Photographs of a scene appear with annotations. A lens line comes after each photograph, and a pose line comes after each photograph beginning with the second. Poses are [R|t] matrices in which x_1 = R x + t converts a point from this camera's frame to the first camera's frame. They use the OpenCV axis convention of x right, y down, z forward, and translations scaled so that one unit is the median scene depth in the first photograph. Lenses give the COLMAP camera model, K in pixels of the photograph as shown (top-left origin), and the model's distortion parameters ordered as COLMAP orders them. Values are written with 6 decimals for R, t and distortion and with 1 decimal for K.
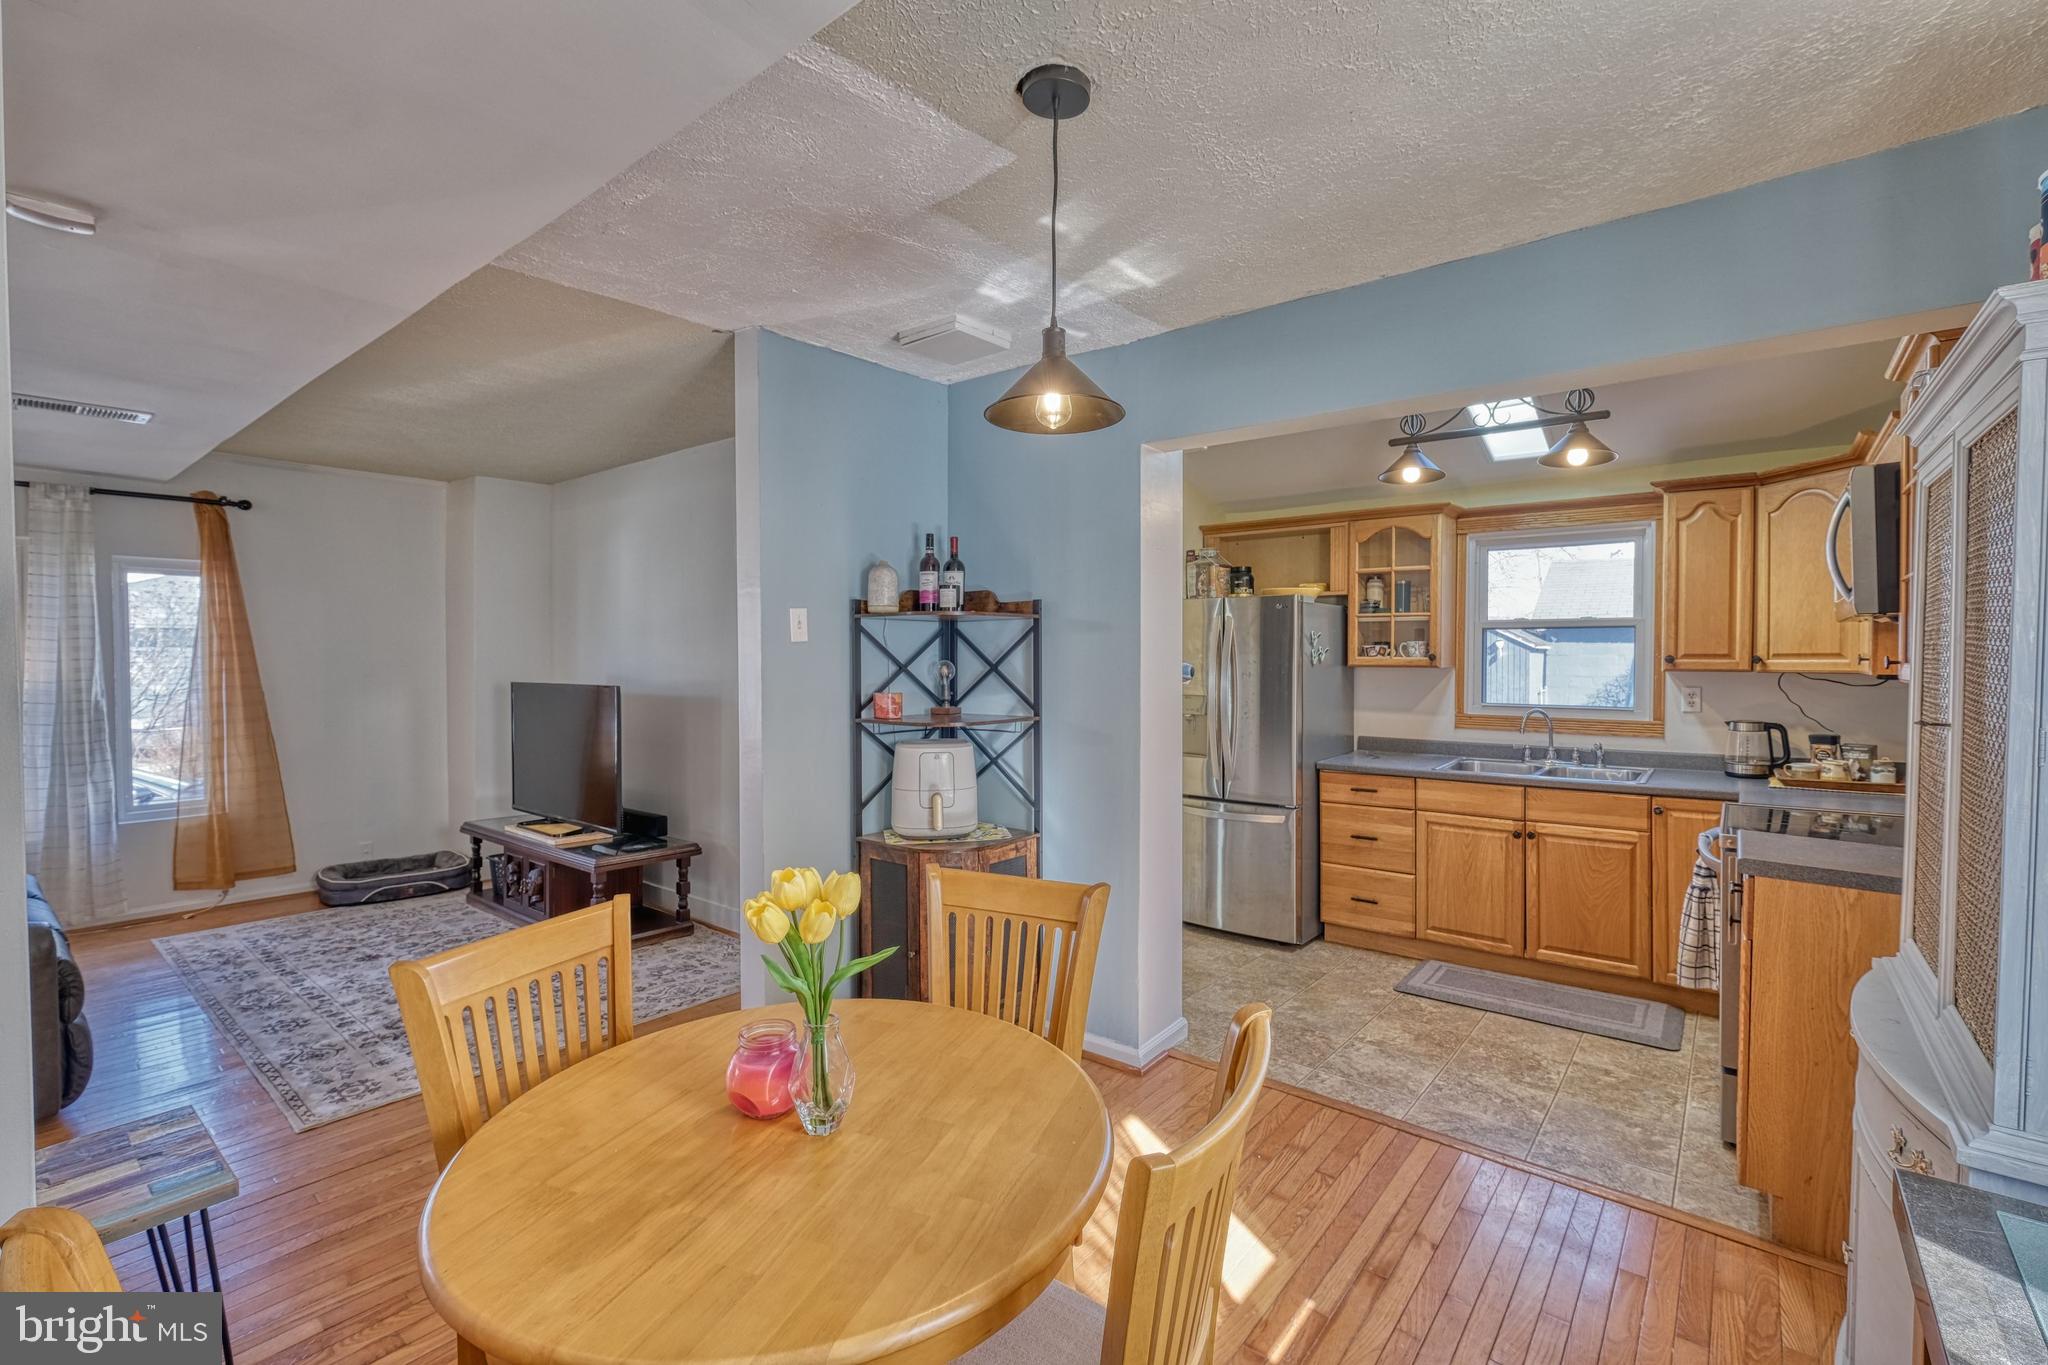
lens RADIAL K [[886.3, 0, 1033.0], [0, 886.3, 673.2], [0, 0, 1]] dist [-0.006254, -0.000129]
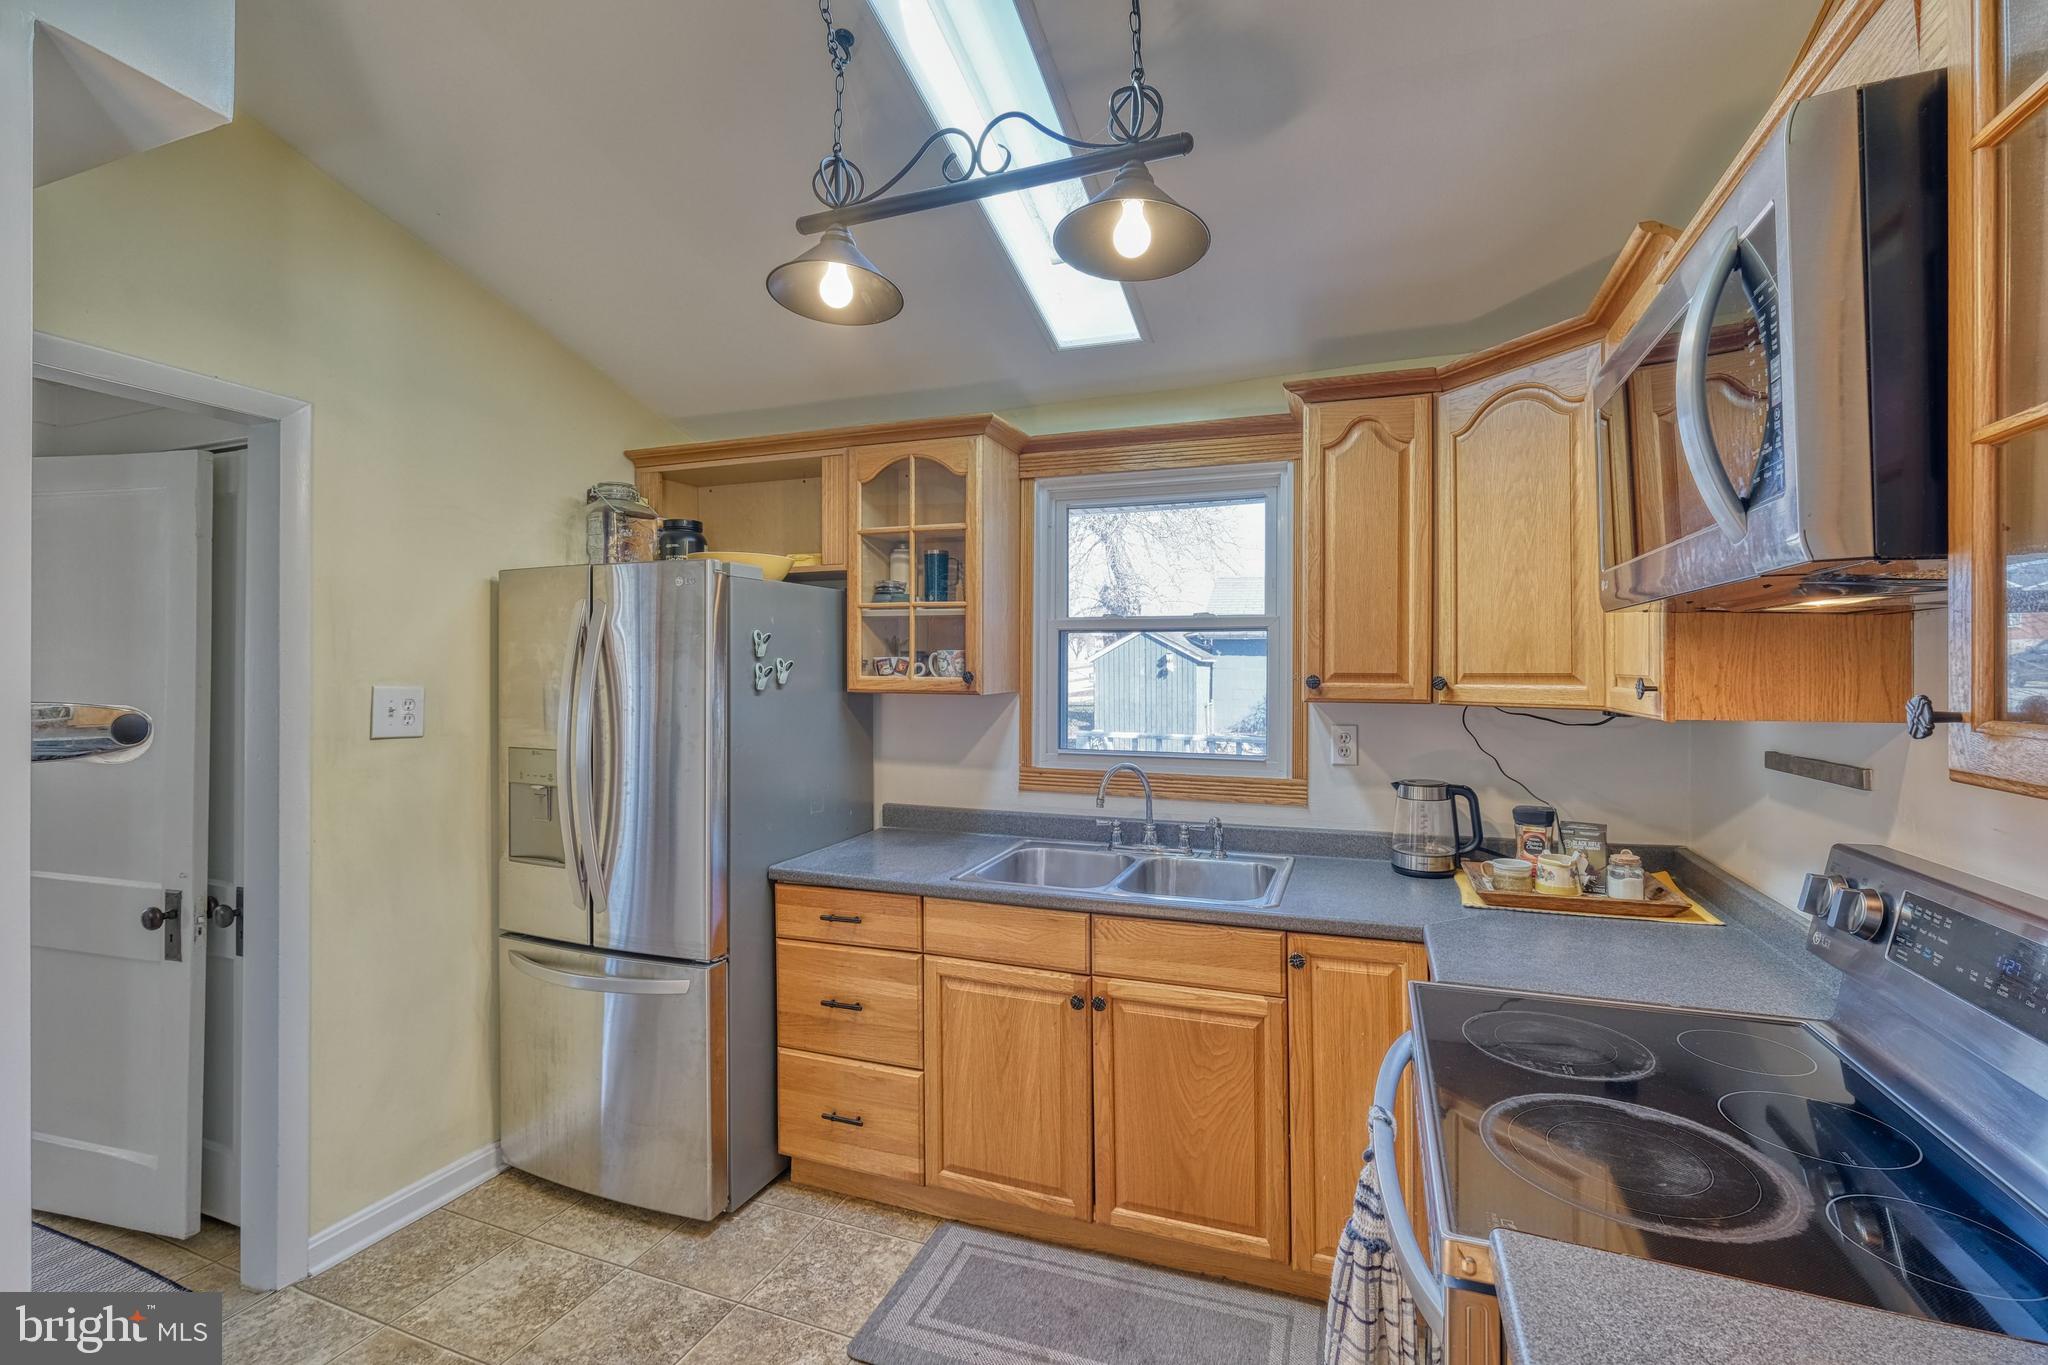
lens RADIAL K [[886.3, 0, 1029.6], [0, 886.3, 672.6], [0, 0, 1]] dist [-0.006254, -0.000129]
pose [[0.952332, -0.000077, 0.305064, 0.344855], [0.004270, 0.999905, -0.013077, -0.014617], [-0.305034, 0.013756, 0.952242, 0.474088]]
